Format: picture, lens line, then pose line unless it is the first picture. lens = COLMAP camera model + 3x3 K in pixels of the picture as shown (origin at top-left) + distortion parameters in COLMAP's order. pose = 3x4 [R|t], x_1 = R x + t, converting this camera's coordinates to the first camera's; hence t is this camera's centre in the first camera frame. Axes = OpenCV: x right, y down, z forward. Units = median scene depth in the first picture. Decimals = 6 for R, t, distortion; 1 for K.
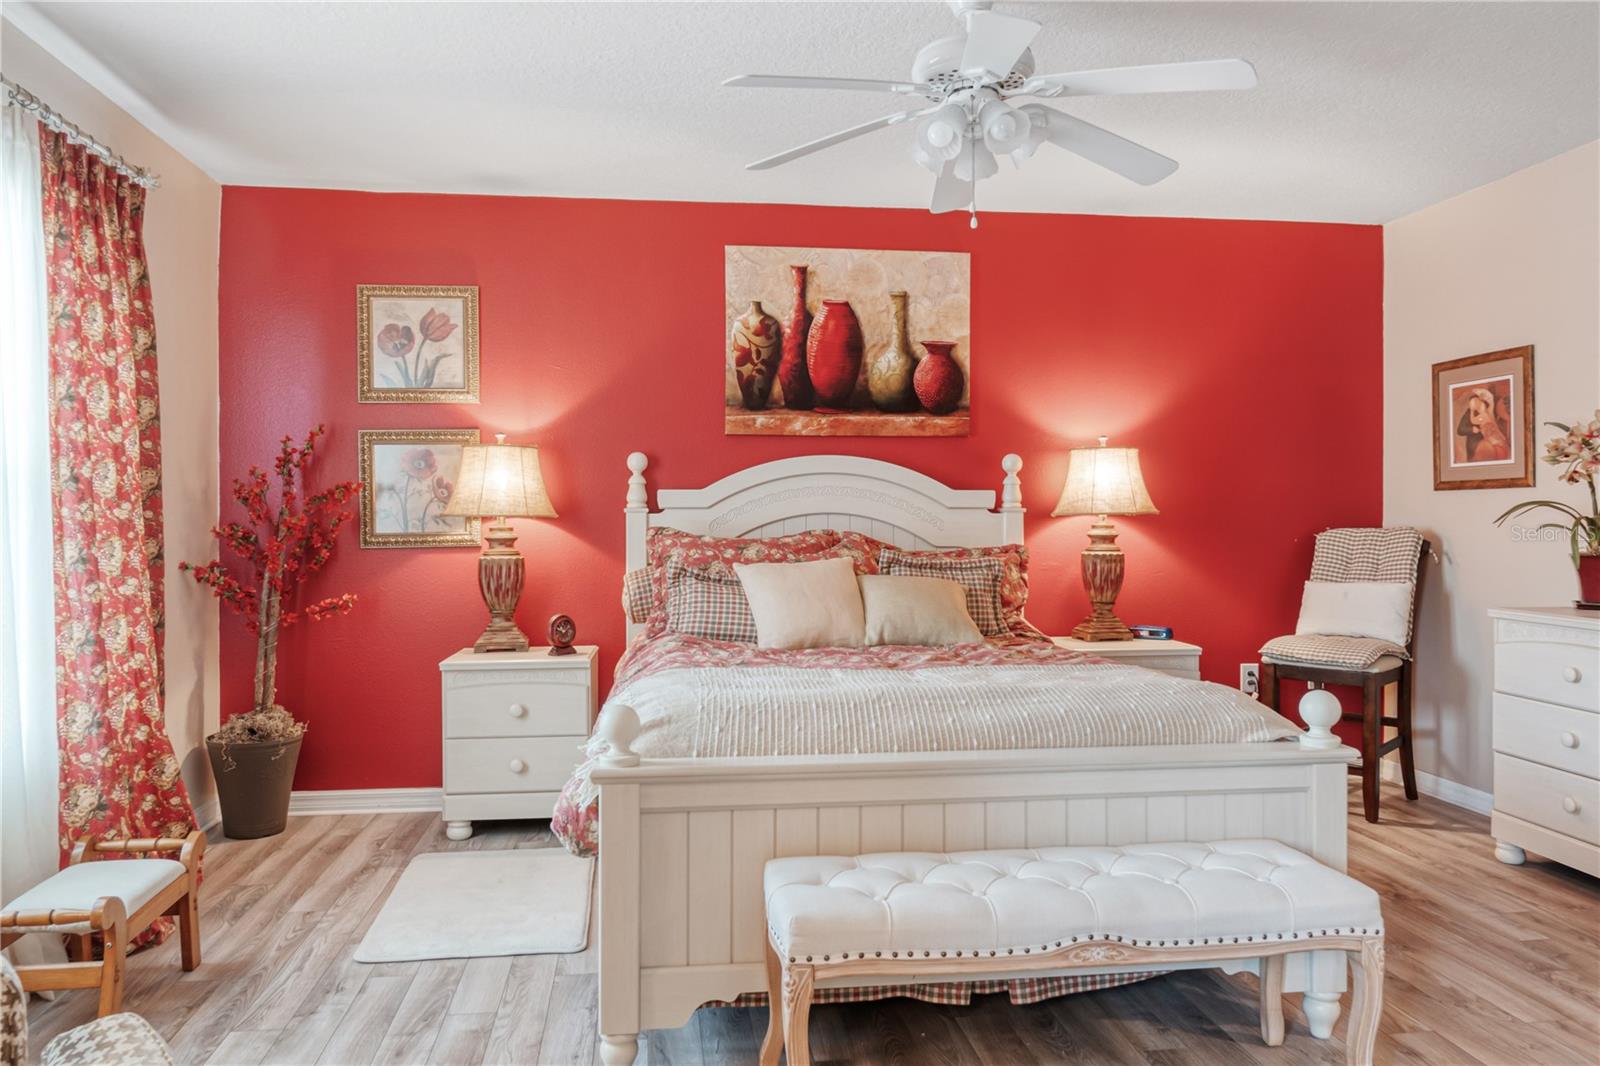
lens RADIAL K [[1122.5, 0, 797.3], [0, 1122.5, 508.0], [0, 0, 1]] dist [-0.008083, -0.003914]
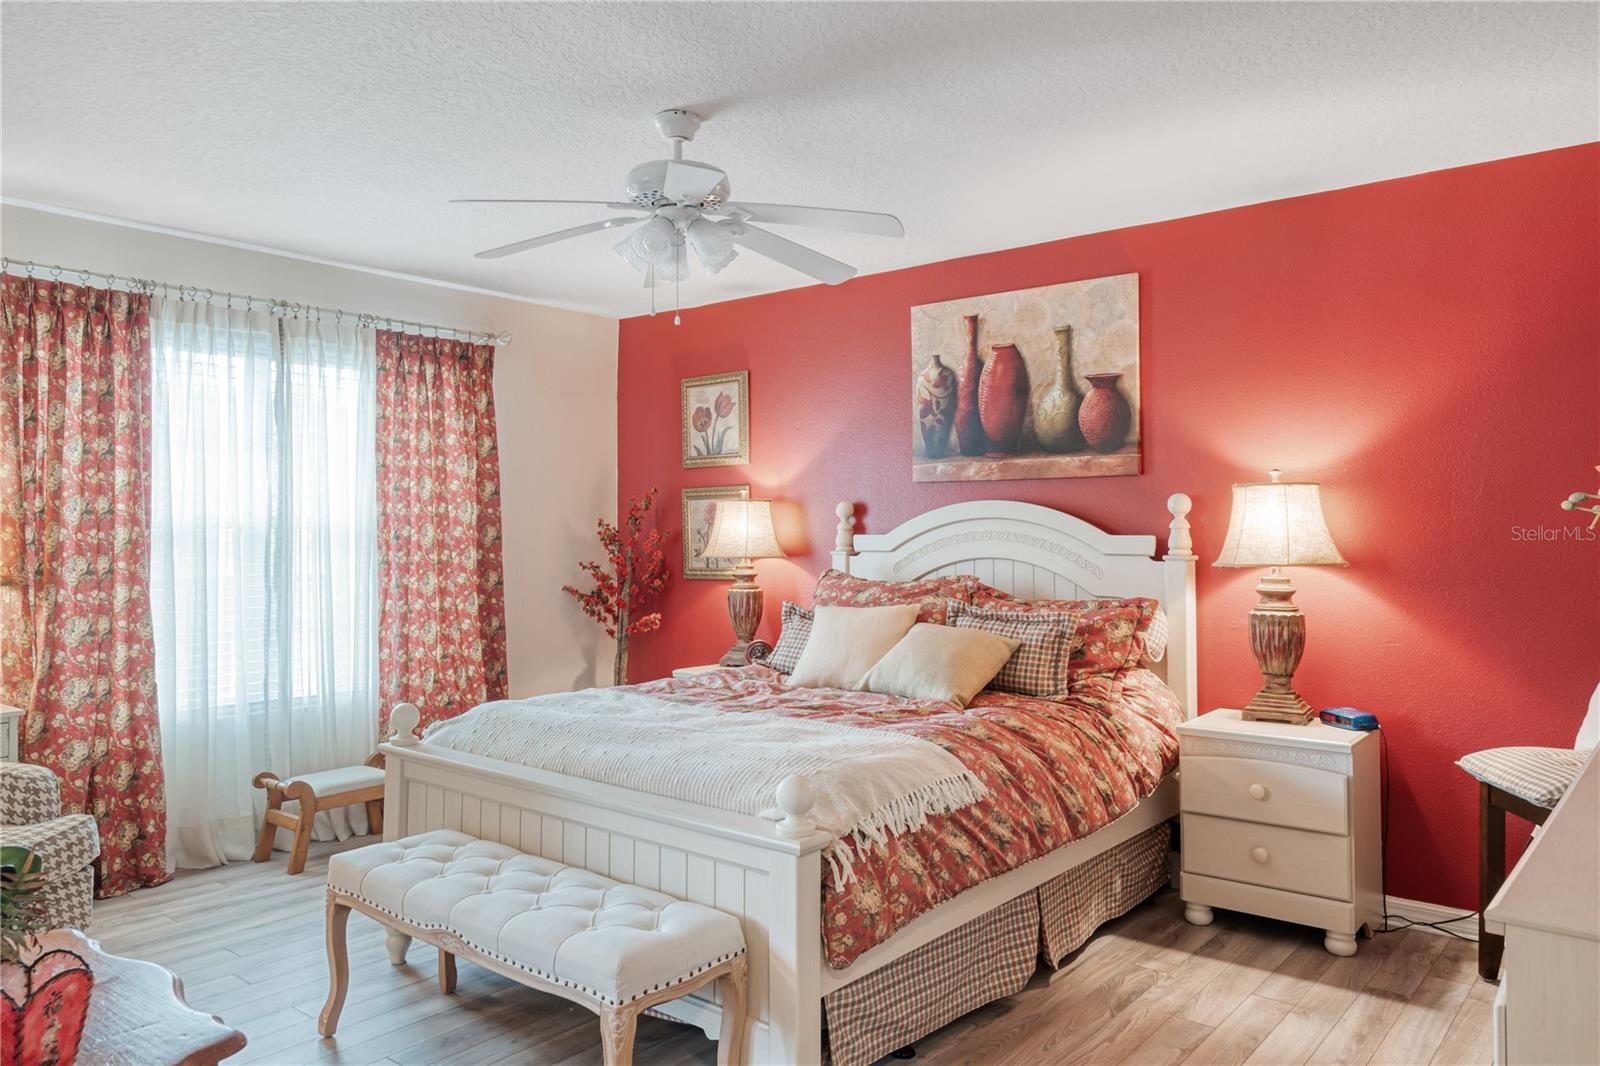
lens RADIAL K [[1130.9, 0, 797.6], [0, 1130.9, 485.4], [0, 0, 1]] dist [-0.000821, -0.001769]
pose [[0.678682, -0.028261, -0.733888, 0.651330], [0.007642, 0.999477, -0.031421, -0.029839], [0.734392, 0.015717, 0.678543, 0.188180]]
